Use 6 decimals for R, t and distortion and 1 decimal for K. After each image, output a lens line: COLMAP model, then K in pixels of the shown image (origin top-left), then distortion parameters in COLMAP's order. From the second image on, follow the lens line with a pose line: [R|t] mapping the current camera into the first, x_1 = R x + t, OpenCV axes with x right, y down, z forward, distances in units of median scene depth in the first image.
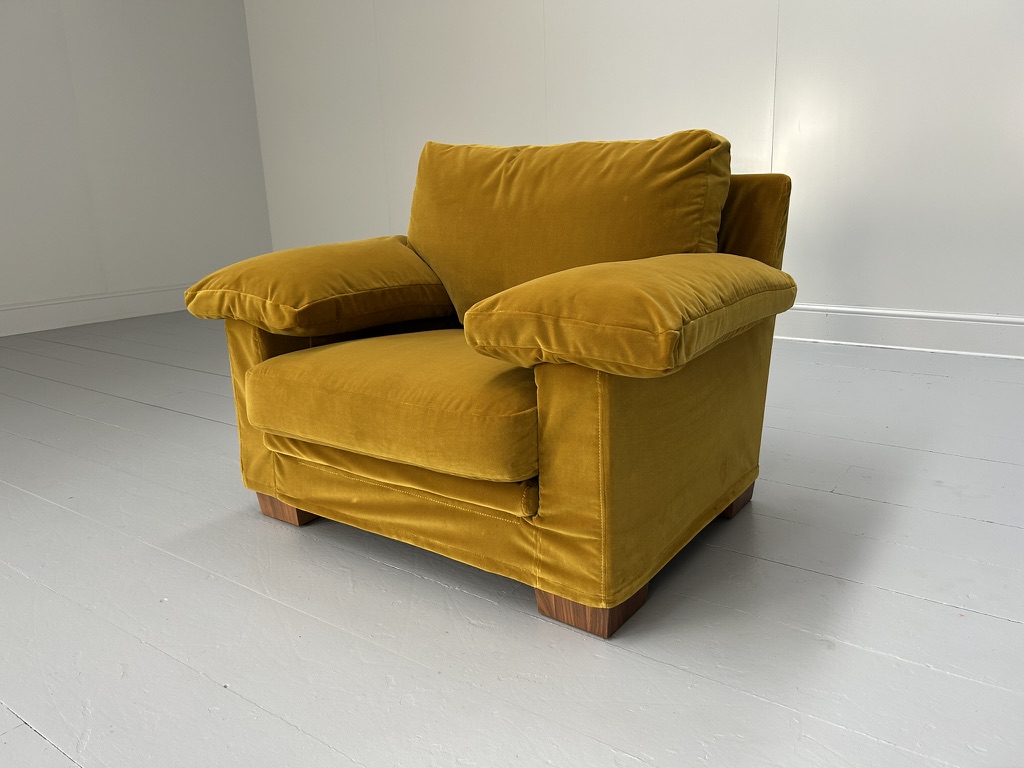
lens RADIAL K [[780.2, 0, 517.1], [0, 780.2, 378.6], [0, 0, 1]] dist [0.064083, -0.083038]
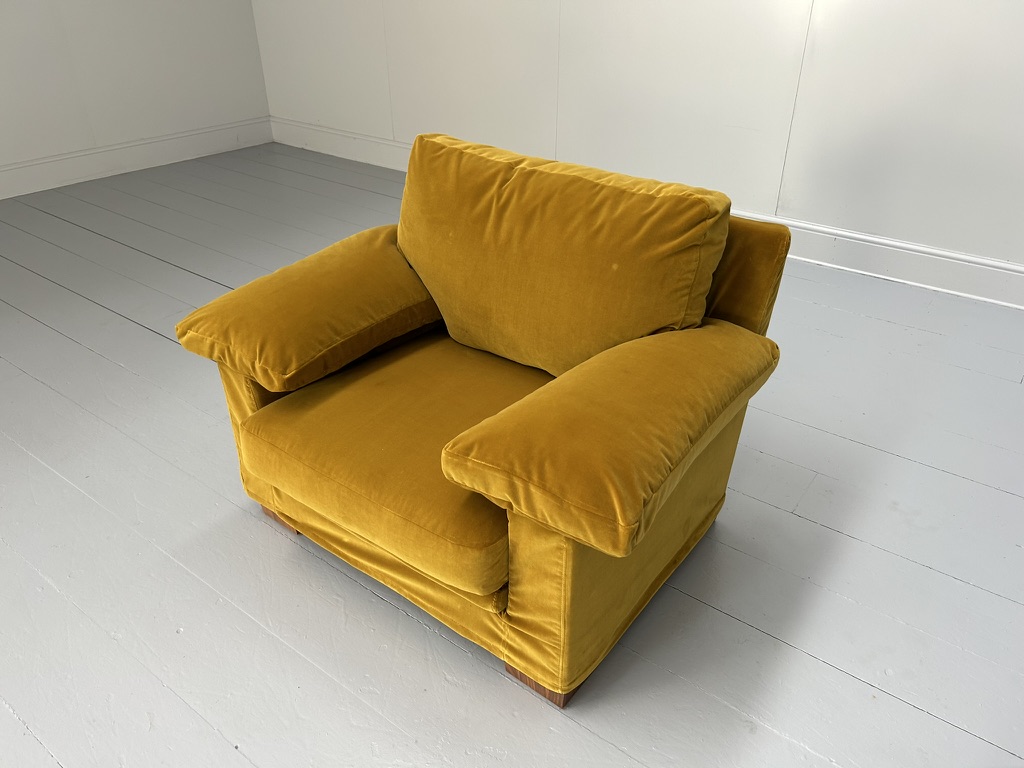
lens RADIAL K [[780.2, 0, 517.1], [0, 780.2, 378.6], [0, 0, 1]] dist [0.064083, -0.083038]
pose [[0.999114, 0.041603, -0.006290, 0.028334], [-0.038050, 0.957179, 0.286984, -0.381268], [0.017960, -0.286491, 0.957915, 0.020520]]
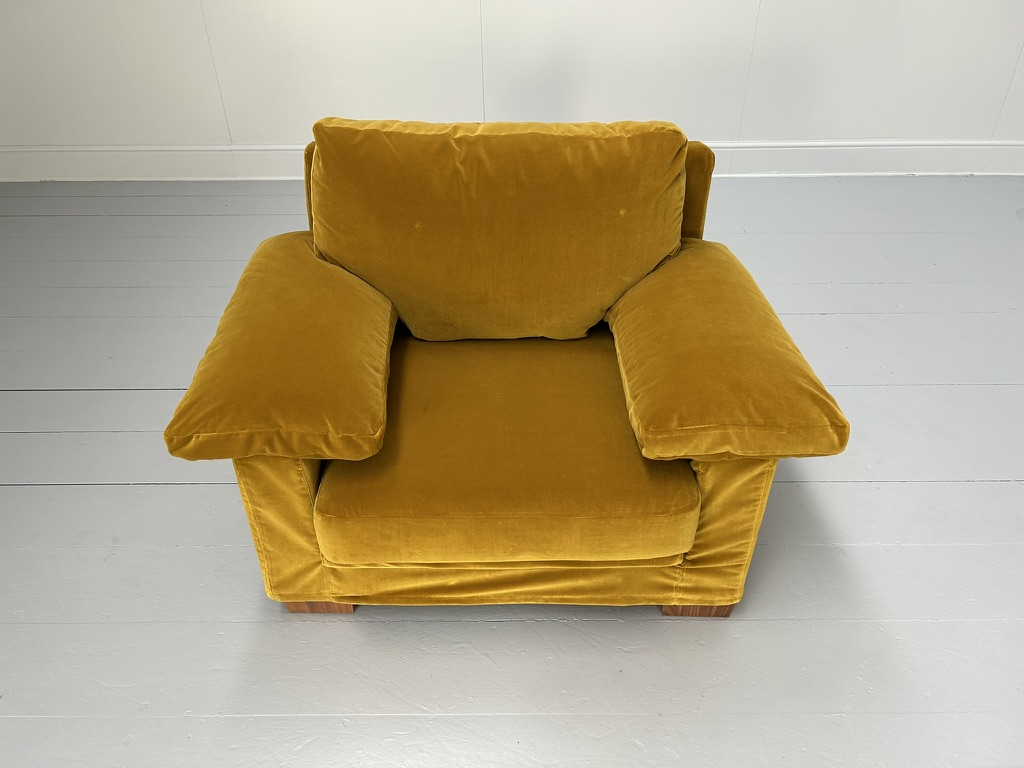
lens RADIAL K [[772.0, 0, 516.5], [0, 772.0, 387.2], [0, 0, 1]] dist [0.065116, -0.082249]
pose [[0.809600, -0.314839, 0.495404, -0.544583], [0.115918, 0.913118, 0.390869, -0.439185], [-0.575423, -0.259021, 0.775756, 0.258982]]
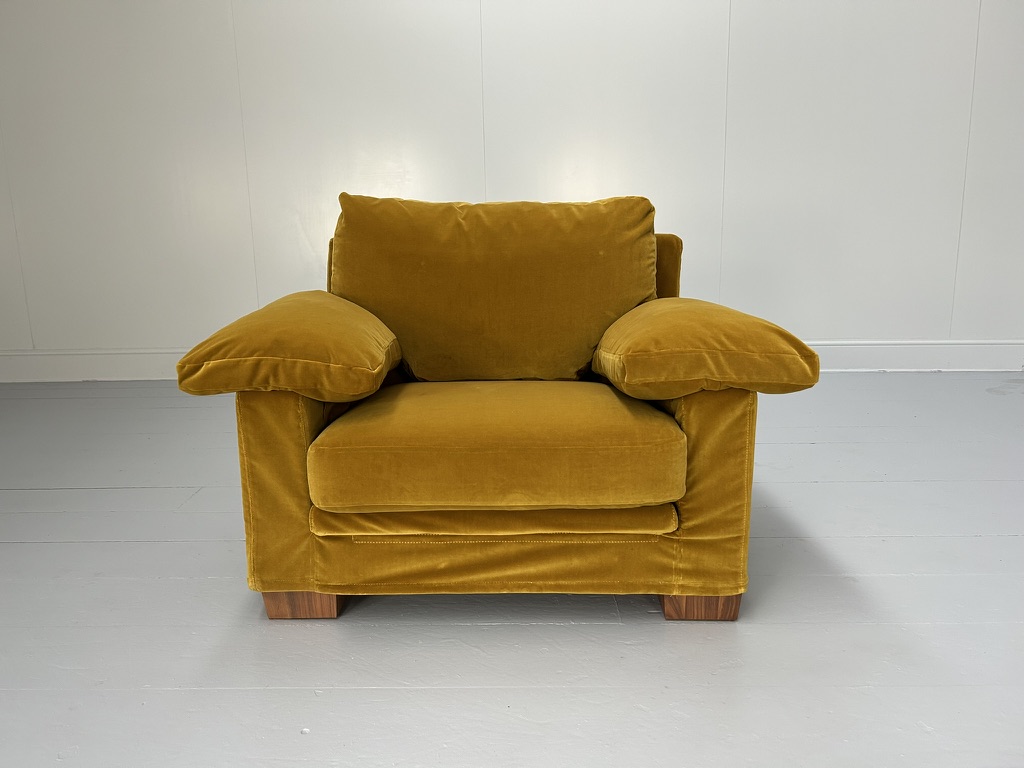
lens RADIAL K [[772.0, 0, 516.5], [0, 772.0, 387.2], [0, 0, 1]] dist [0.065116, -0.082249]
pose [[0.815285, -0.094856, 0.571239, -0.645846], [0.124882, 0.992080, -0.013498, -0.035255], [-0.565434, 0.082342, 0.820673, 0.159833]]
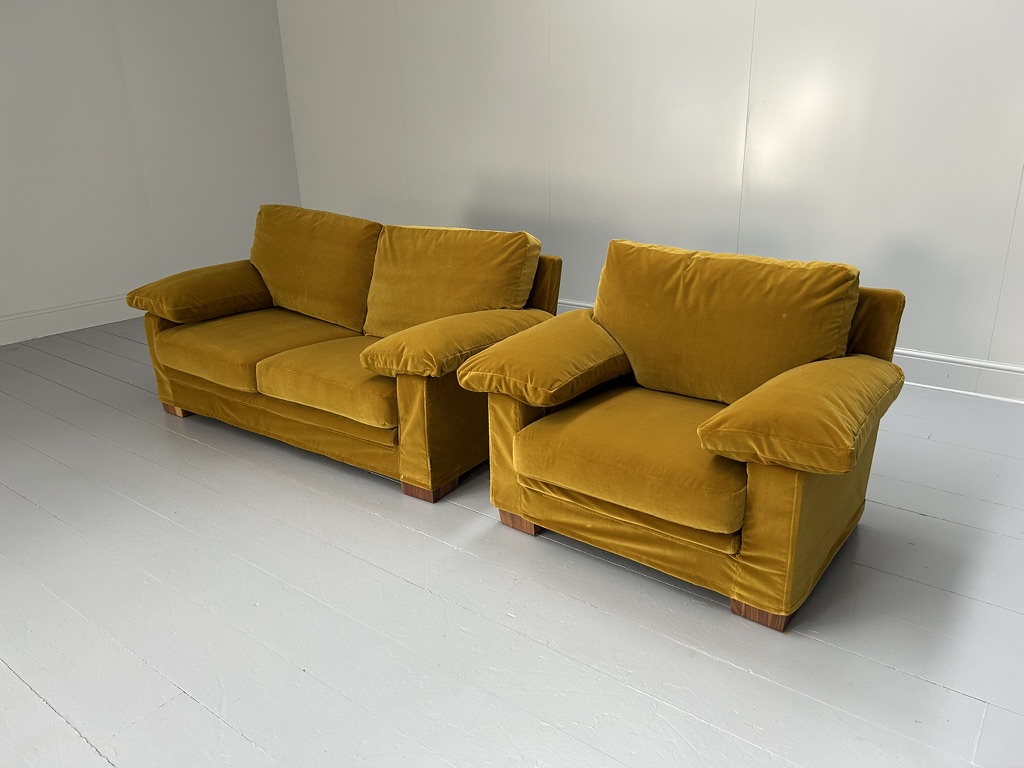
lens RADIAL K [[768.4, 0, 514.9], [0, 768.4, 368.2], [0, 0, 1]] dist [0.042650, -0.084768]
pose [[0.999675, 0.018415, -0.017603, -0.321570], [-0.016861, 0.996266, 0.084680, -0.250616], [0.019096, -0.084356, 0.996253, -0.390166]]
